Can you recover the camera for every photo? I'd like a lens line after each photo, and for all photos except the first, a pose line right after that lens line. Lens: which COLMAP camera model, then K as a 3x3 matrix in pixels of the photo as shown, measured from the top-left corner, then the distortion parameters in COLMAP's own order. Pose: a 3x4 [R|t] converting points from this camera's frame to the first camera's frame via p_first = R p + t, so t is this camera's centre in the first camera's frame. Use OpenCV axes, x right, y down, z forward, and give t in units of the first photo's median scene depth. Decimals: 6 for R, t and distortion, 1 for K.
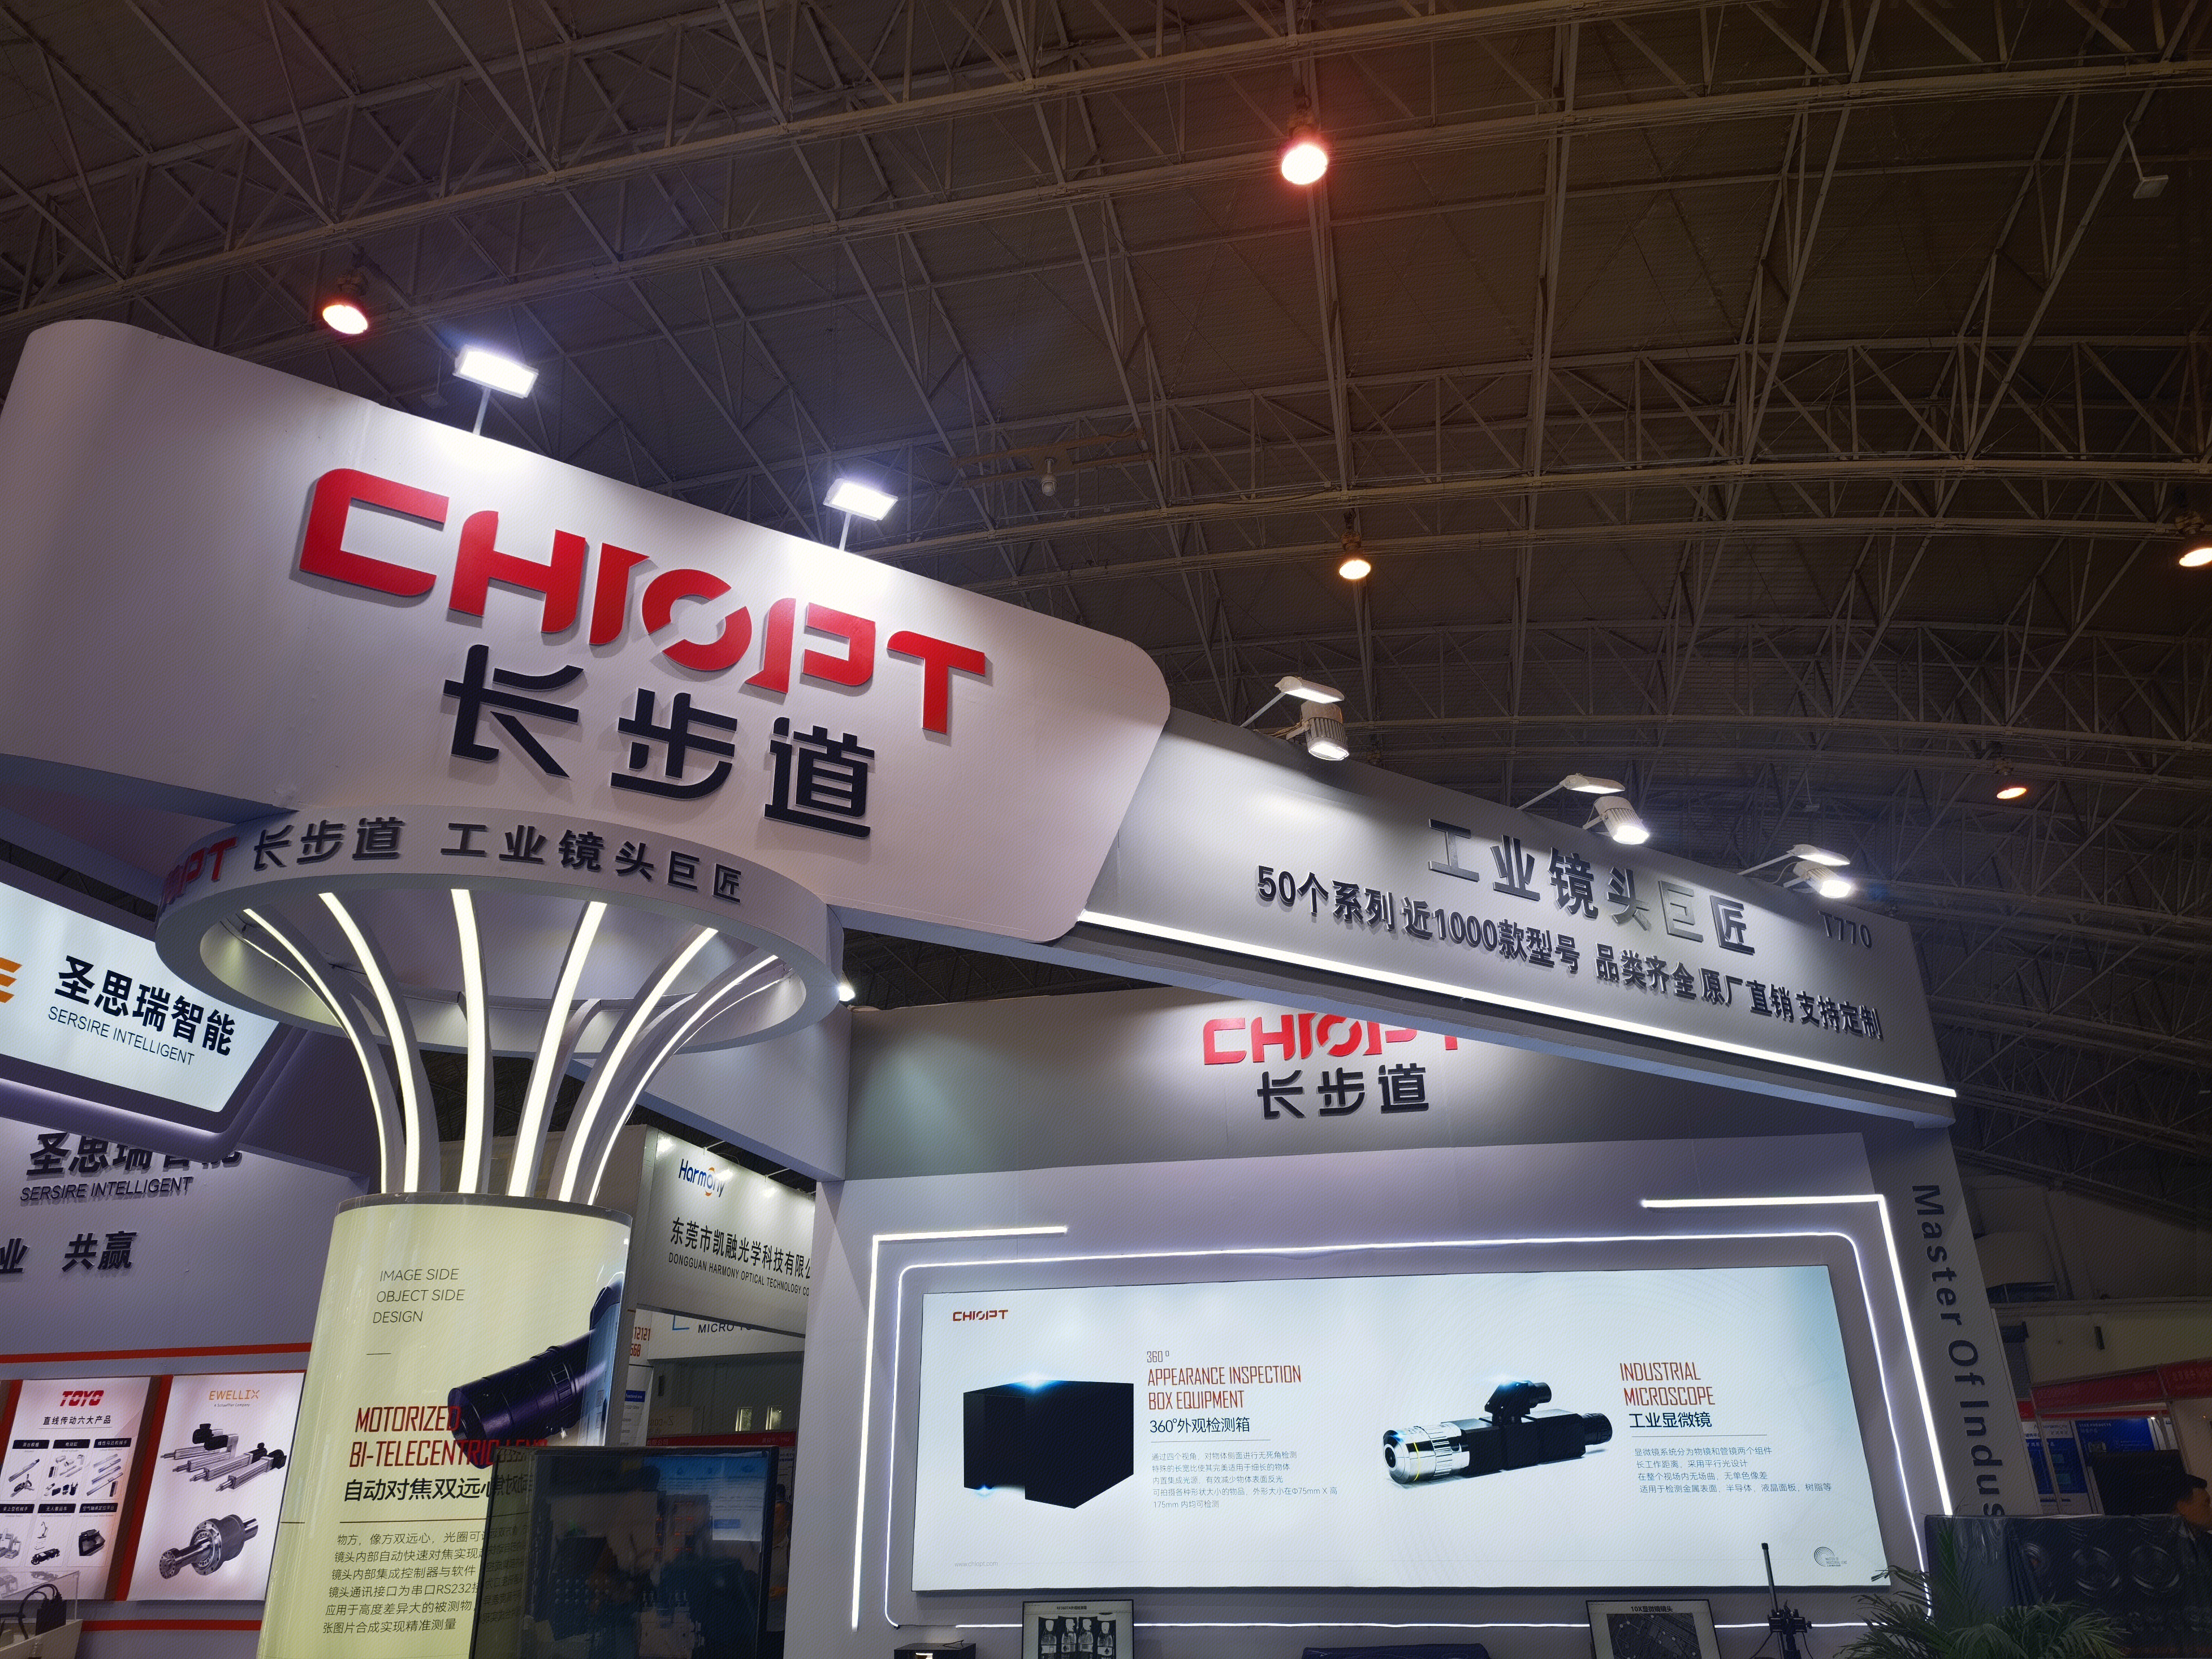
lens RADIAL K [[1547.9, 0, 1106.0], [0, 1547.9, 829.5], [0, 0, 1]] dist [0.095084, -0.126883]
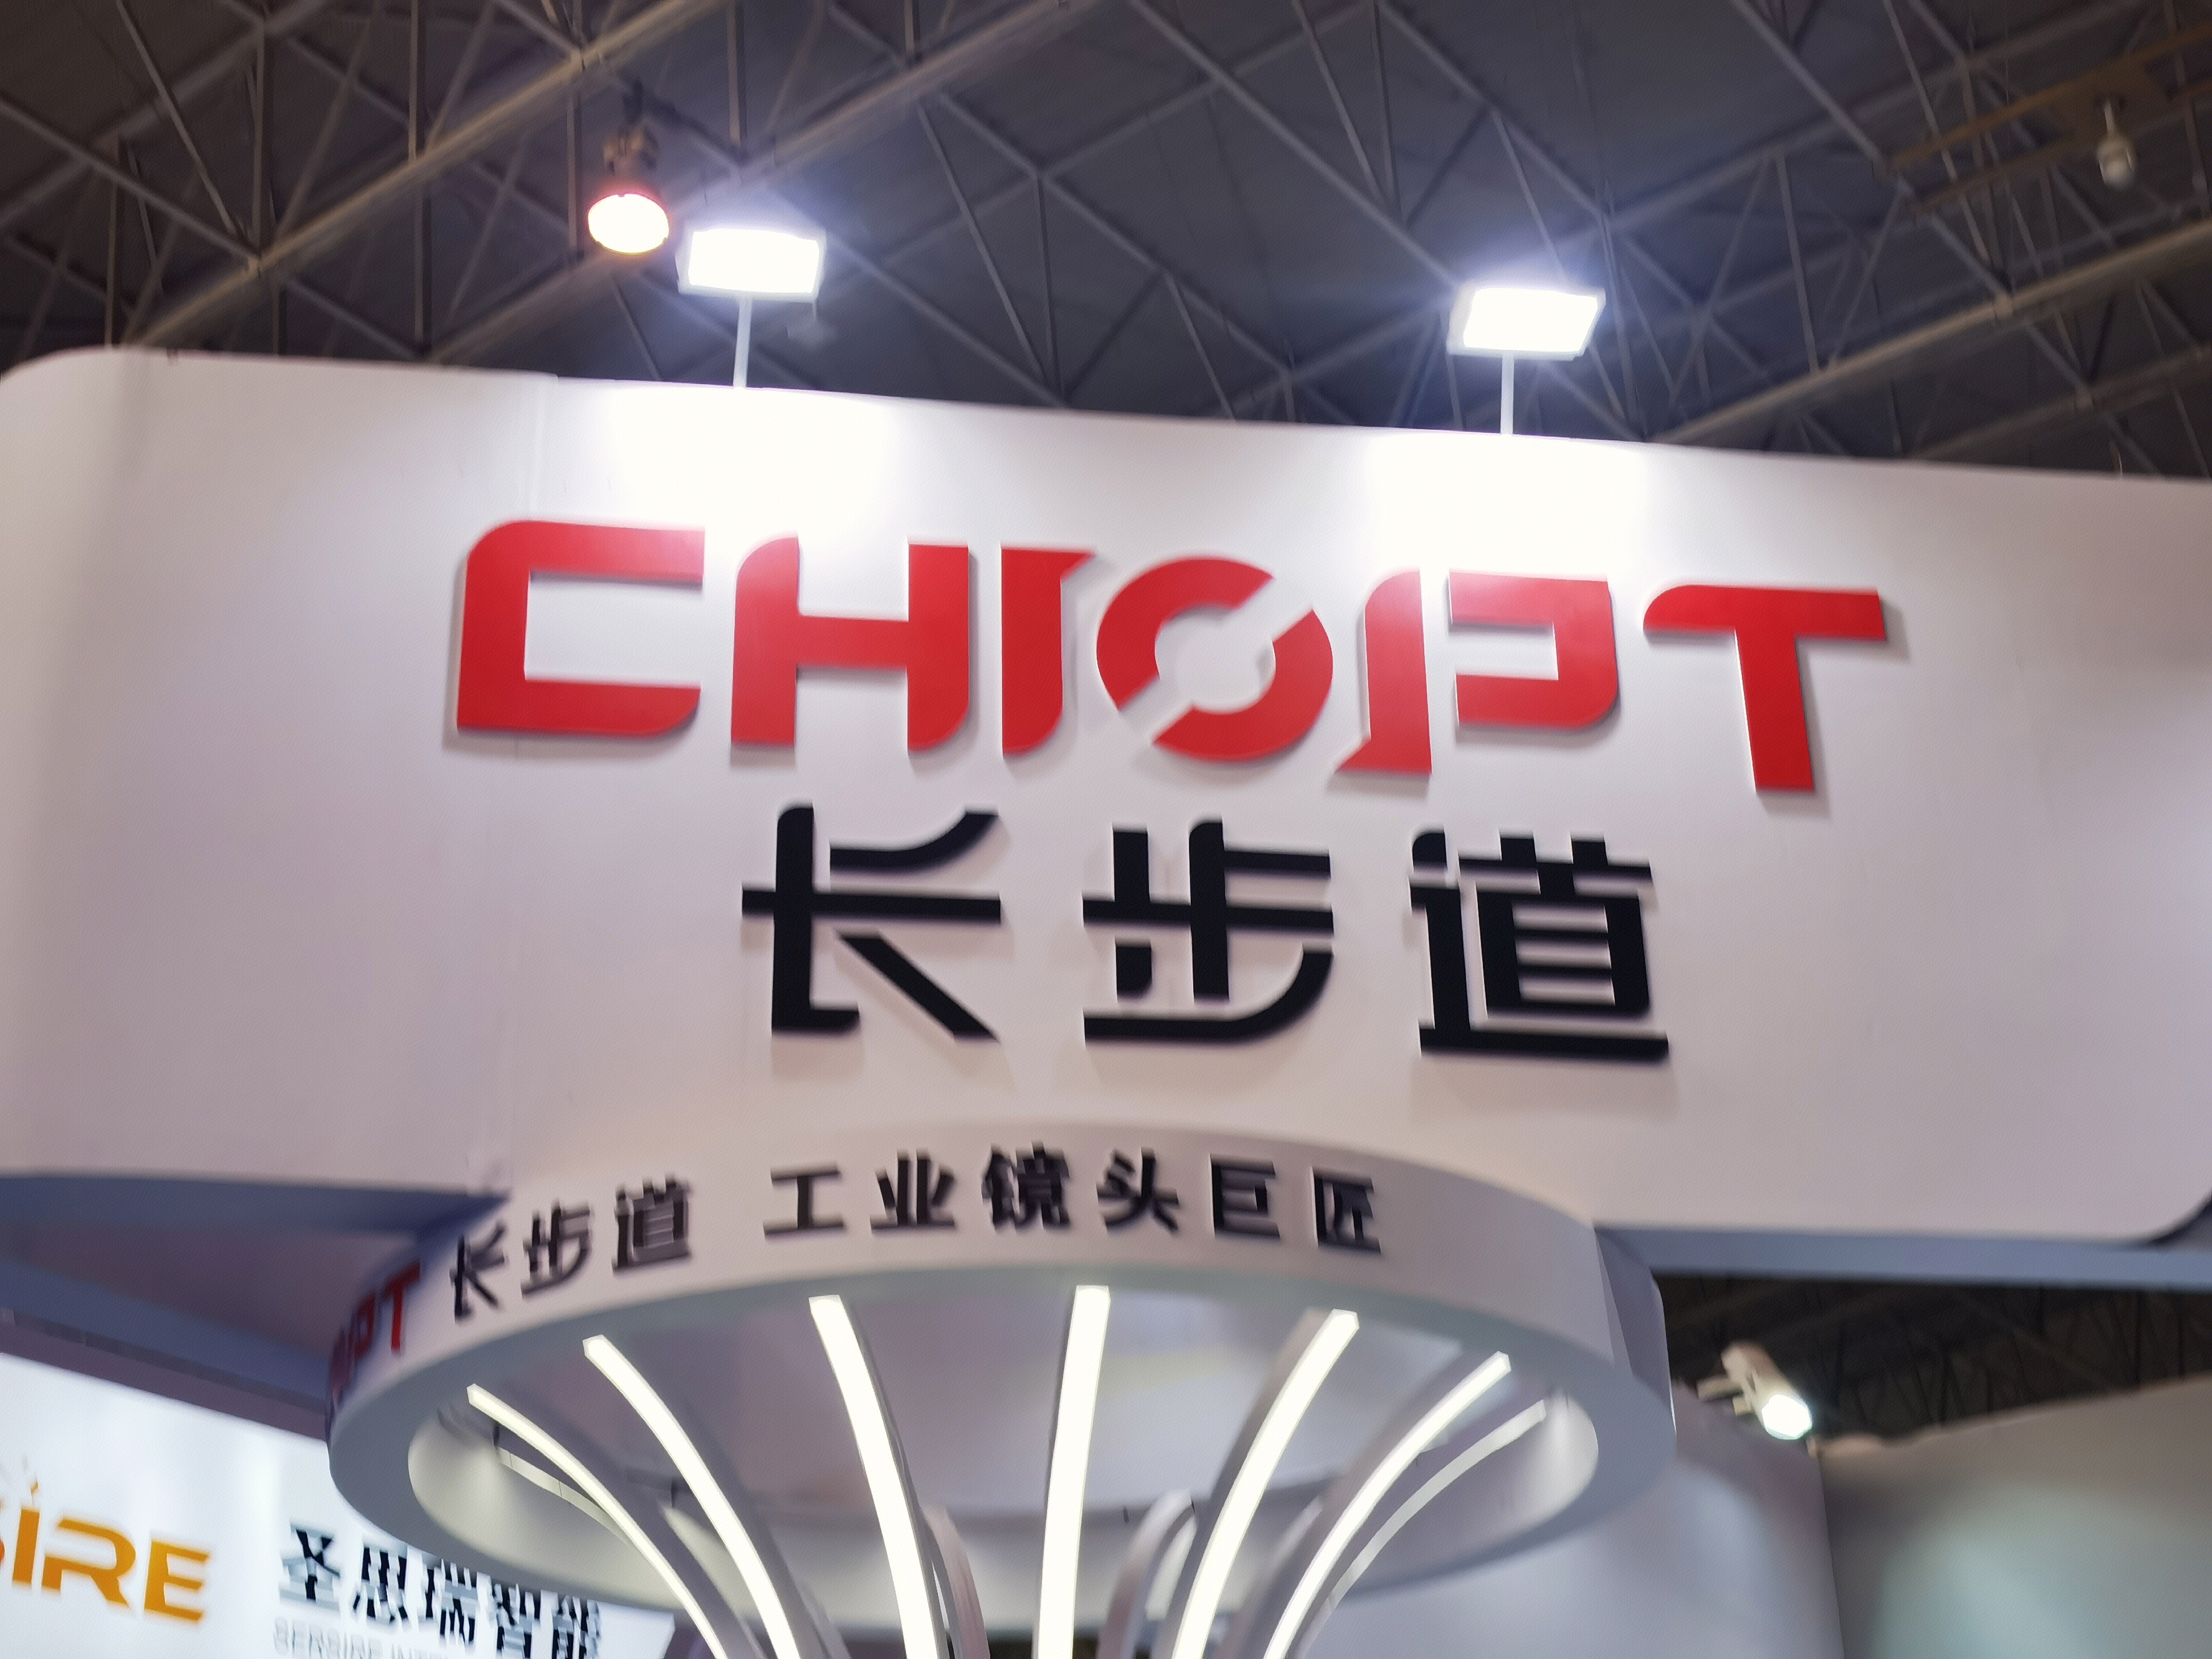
lens RADIAL K [[3495.9, 0, 1106.0], [0, 3495.9, 829.5], [0, 0, 1]] dist [0.024227, 0.051257]
pose [[0.900954, -0.188318, -0.390920, 0.112353], [0.162997, 0.981816, -0.097312, 0.012759], [0.402137, 0.023955, 0.915266, 0.032960]]
